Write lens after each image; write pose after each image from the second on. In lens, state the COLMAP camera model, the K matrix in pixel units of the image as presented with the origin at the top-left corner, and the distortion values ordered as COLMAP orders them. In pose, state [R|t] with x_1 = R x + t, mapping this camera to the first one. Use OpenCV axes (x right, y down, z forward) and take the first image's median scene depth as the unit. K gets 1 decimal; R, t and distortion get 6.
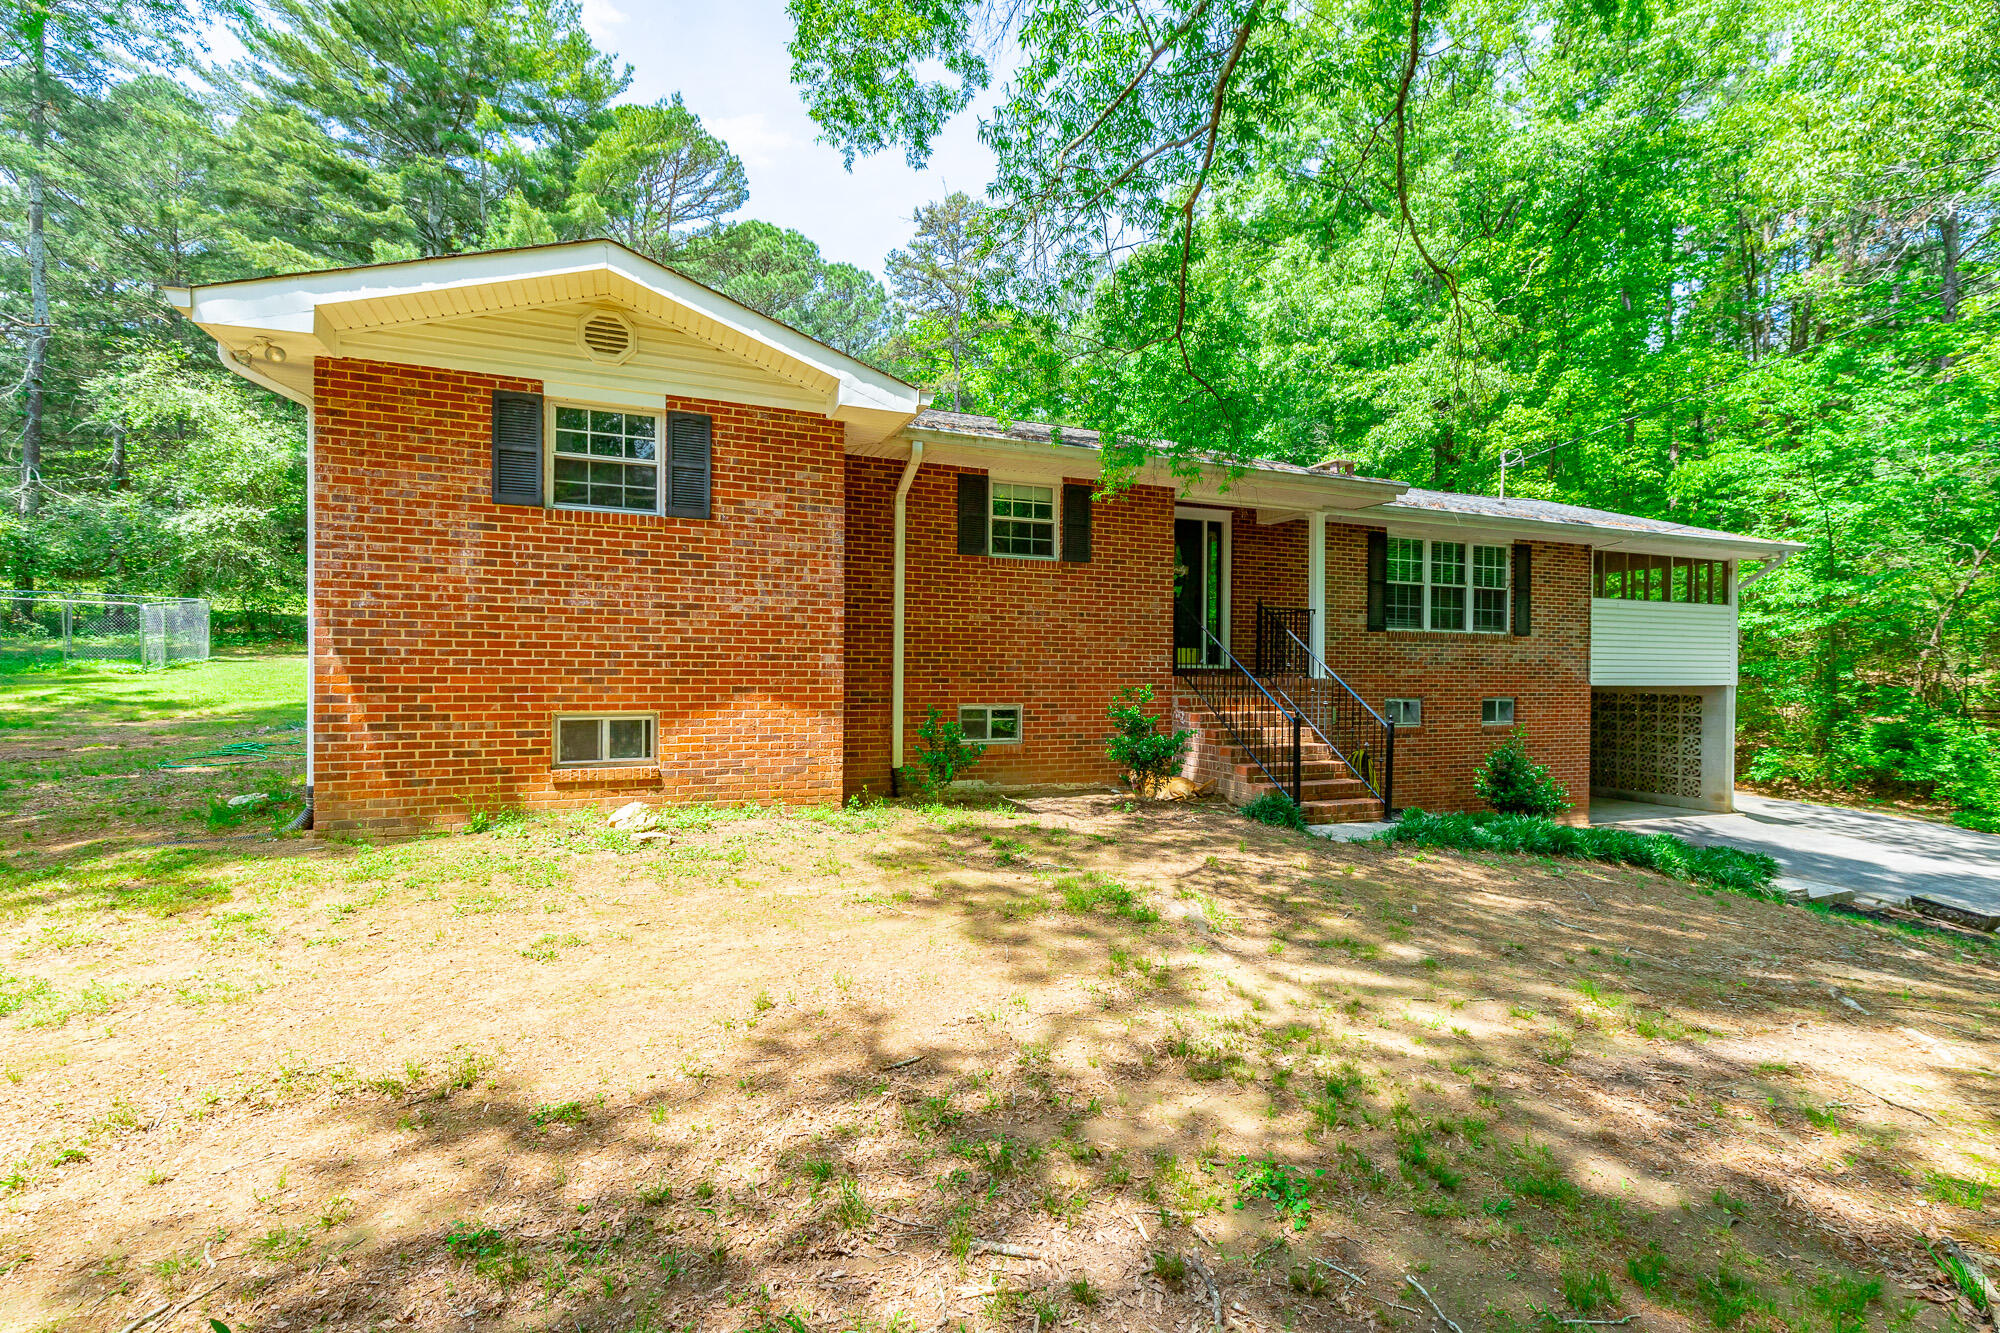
lens RADIAL K [[887.3, 0, 997.4], [0, 887.3, 656.4], [0, 0, 1]] dist [0.002017, -0.000414]
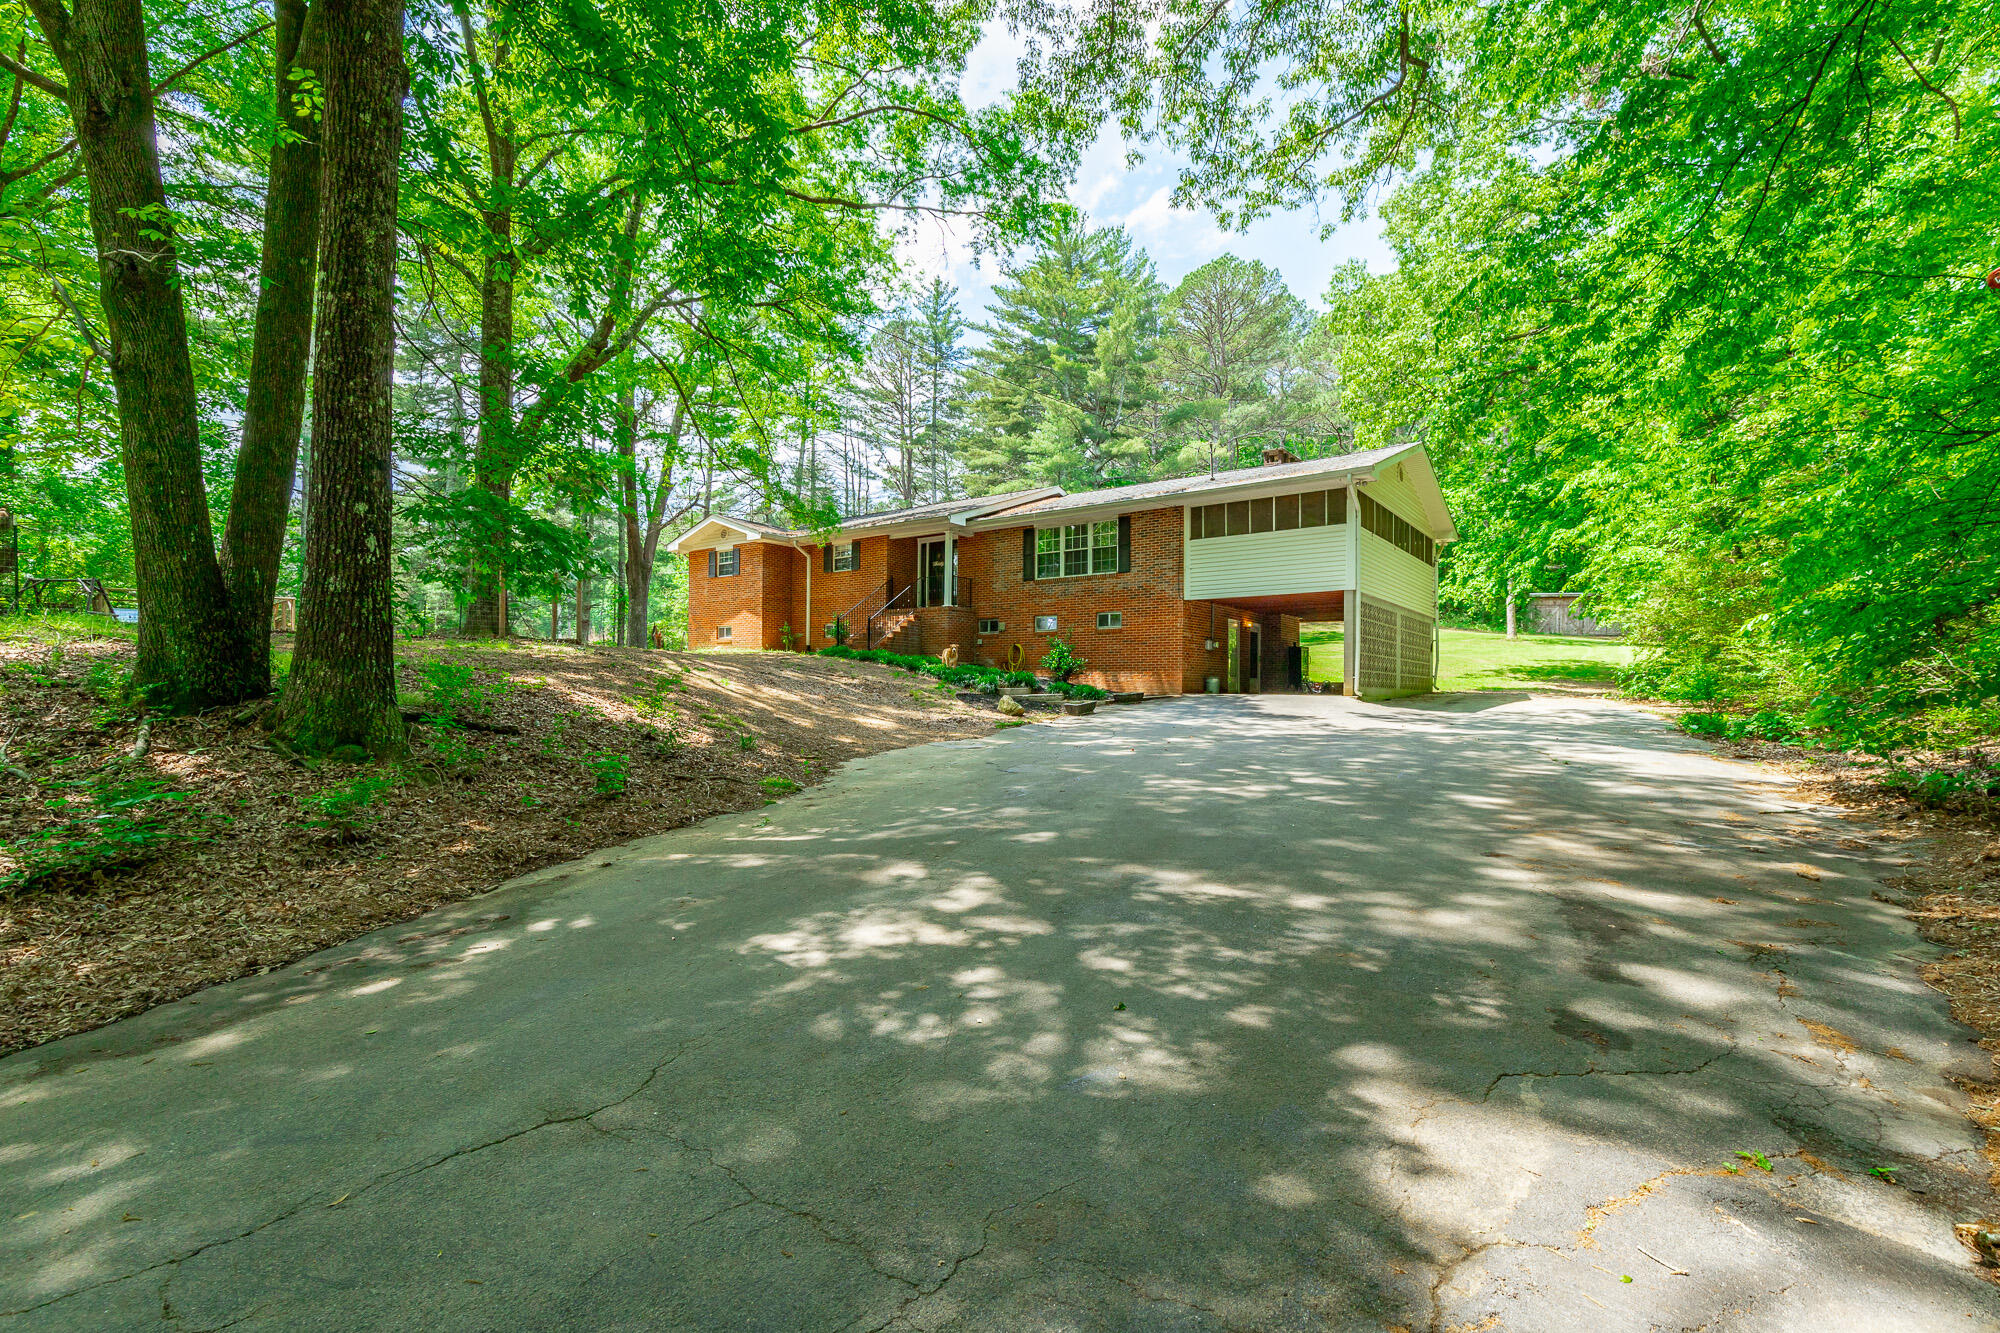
lens RADIAL K [[909.7, 0, 1010.6], [0, 909.7, 668.1], [0, 0, 1]] dist [0.001934, -0.000028]
pose [[0.530339, -0.035660, -0.847035, 2.016387], [0.005333, 0.999236, -0.038728, 0.228504], [0.847769, 0.016022, 0.530124, -0.050116]]
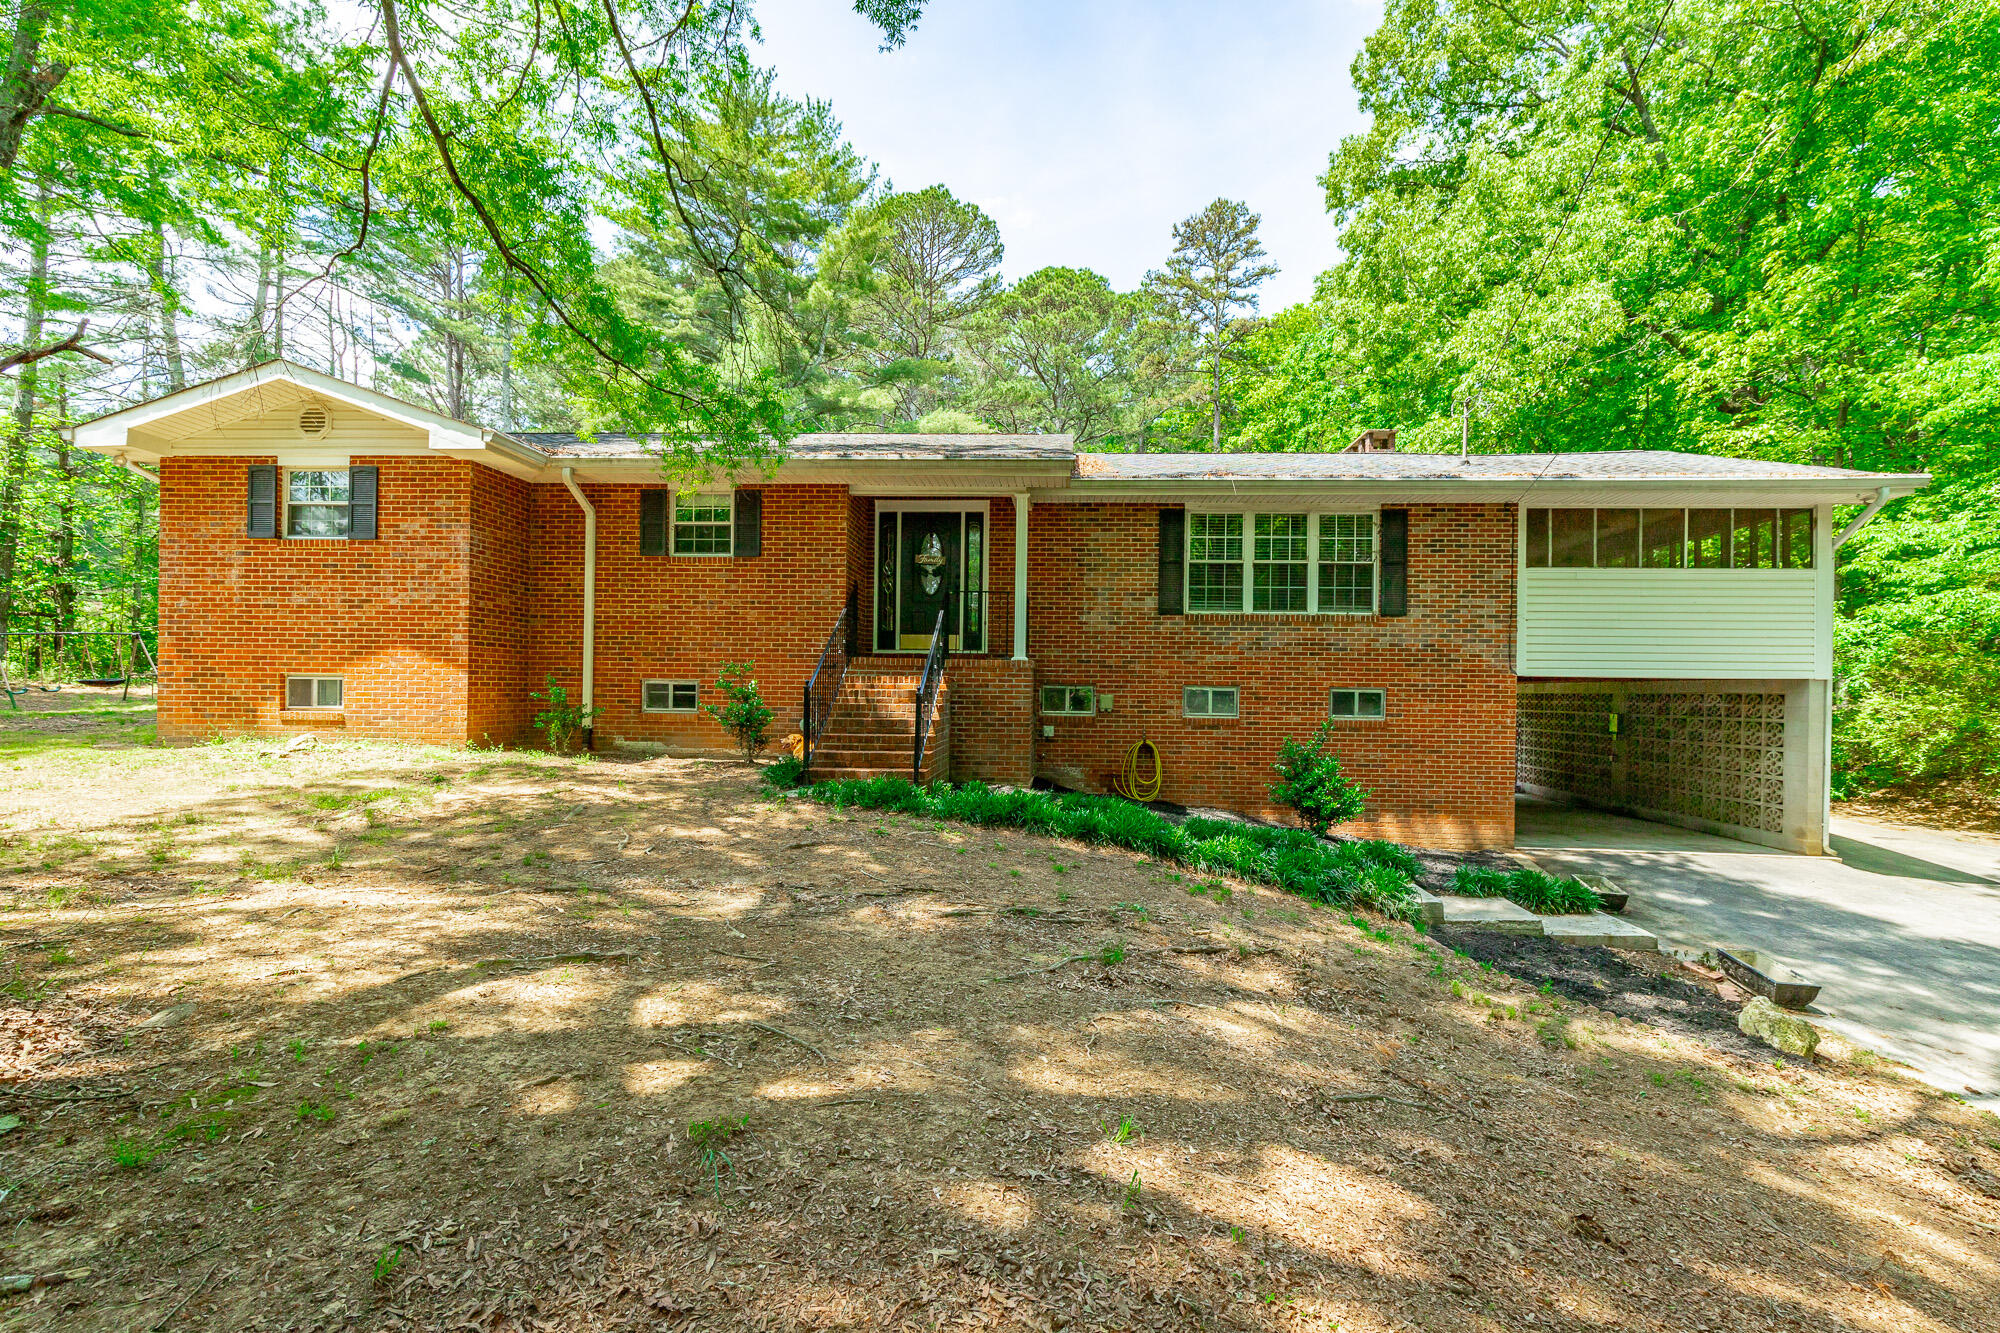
lens RADIAL K [[880.9, 0, 1000.0], [0, 880.9, 666.5], [0, 0, 1]] dist [-0.000703, -0.000241]
pose [[0.906699, -0.007057, -0.421719, 0.650287], [0.001615, 0.999911, -0.013259, 0.038470], [0.421775, 0.011341, 0.906630, 0.080635]]
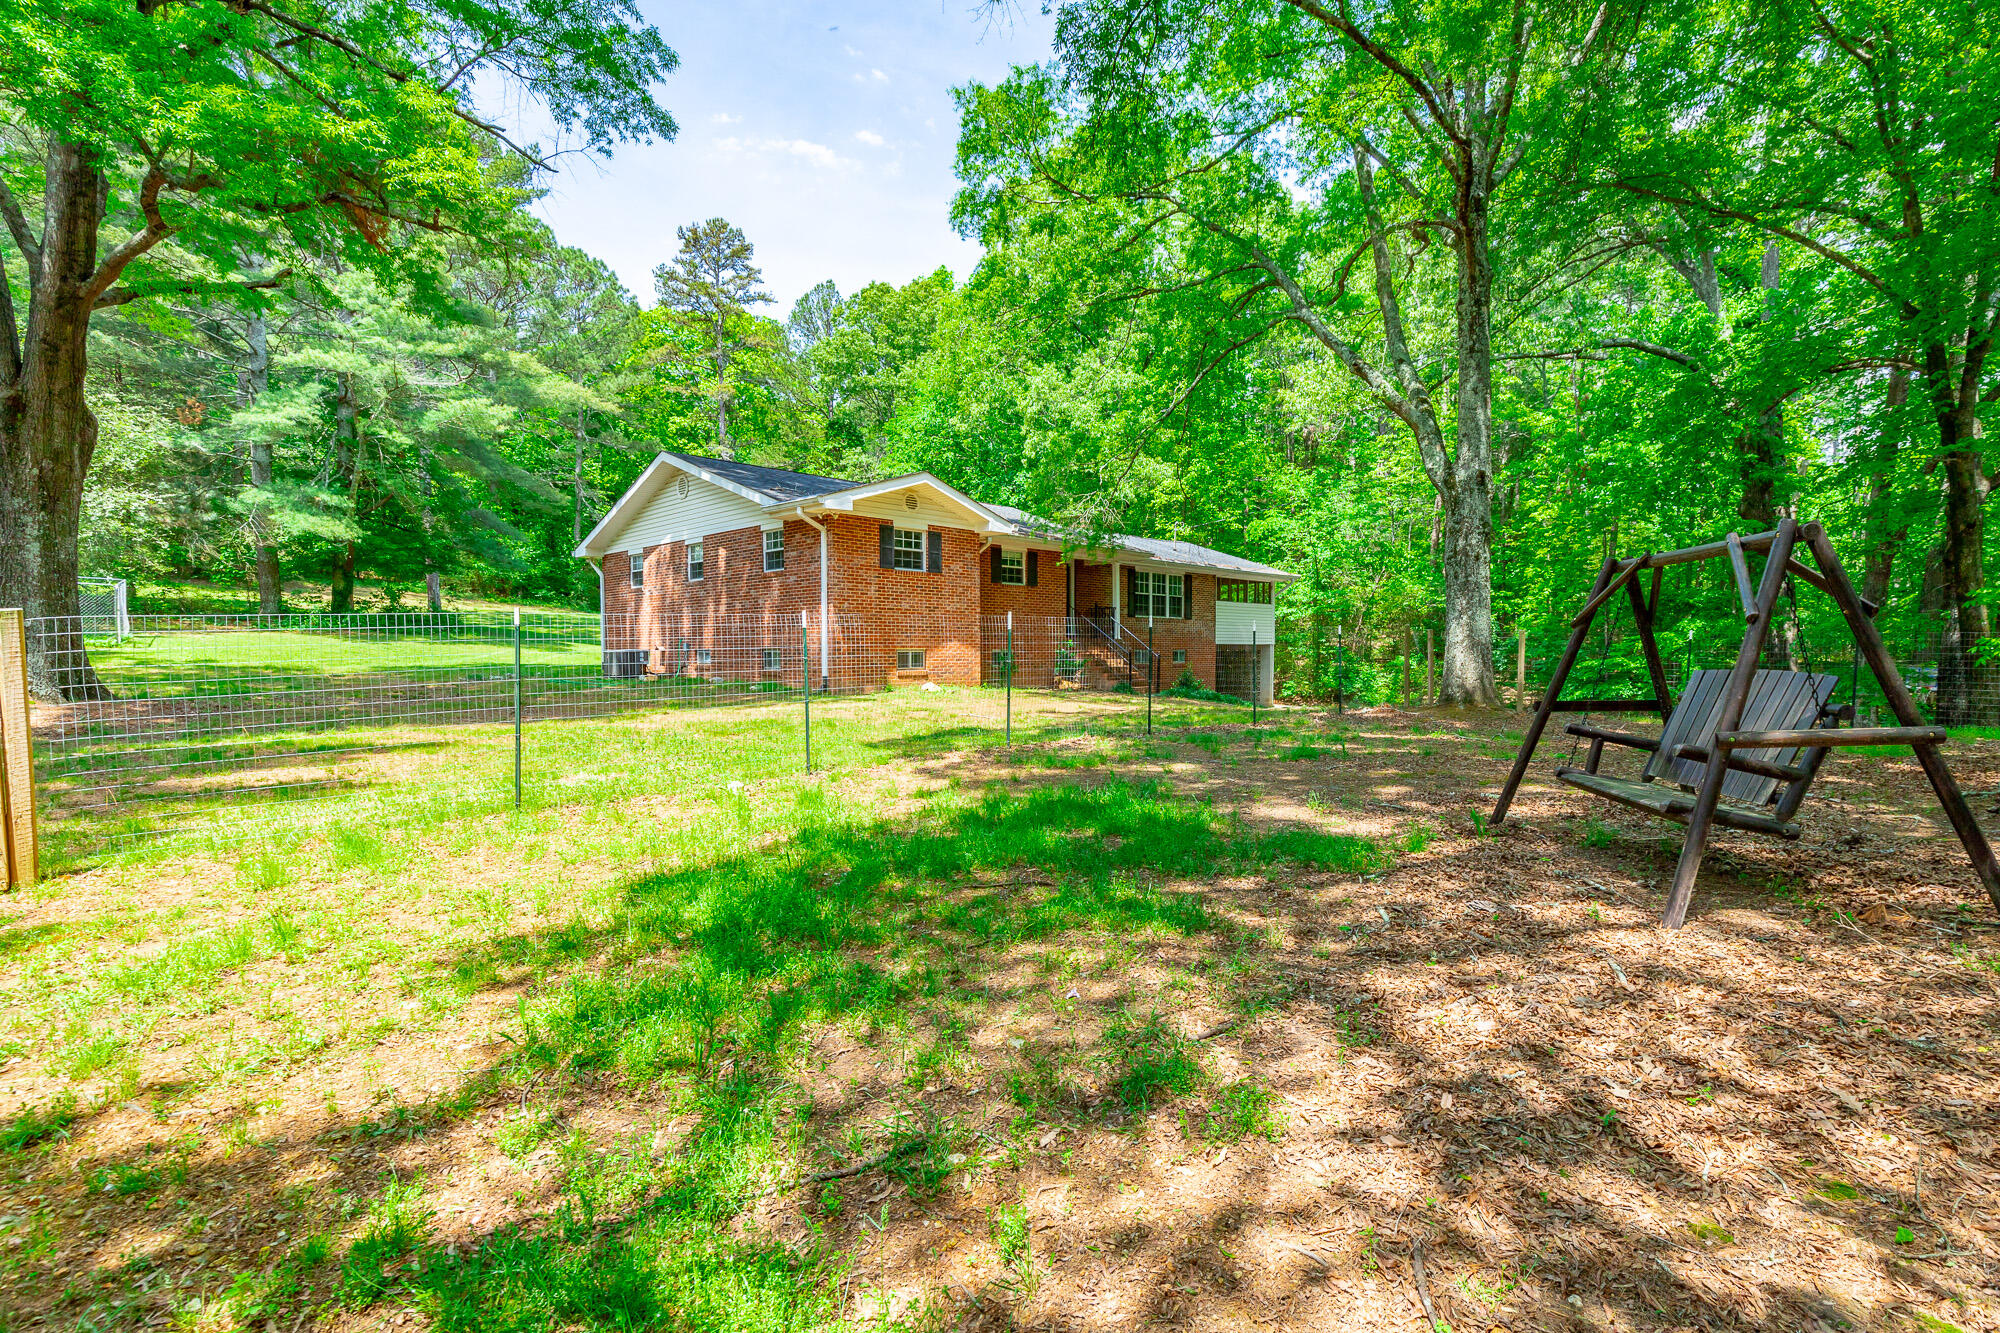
lens RADIAL K [[880.9, 0, 1000.0], [0, 880.9, 666.5], [0, 0, 1]] dist [-0.000703, -0.000241]
pose [[0.927939, -0.015685, 0.372402, -0.615189], [0.003063, 0.999401, 0.034461, 0.014341], [-0.372719, -0.030837, 0.927432, -0.781732]]
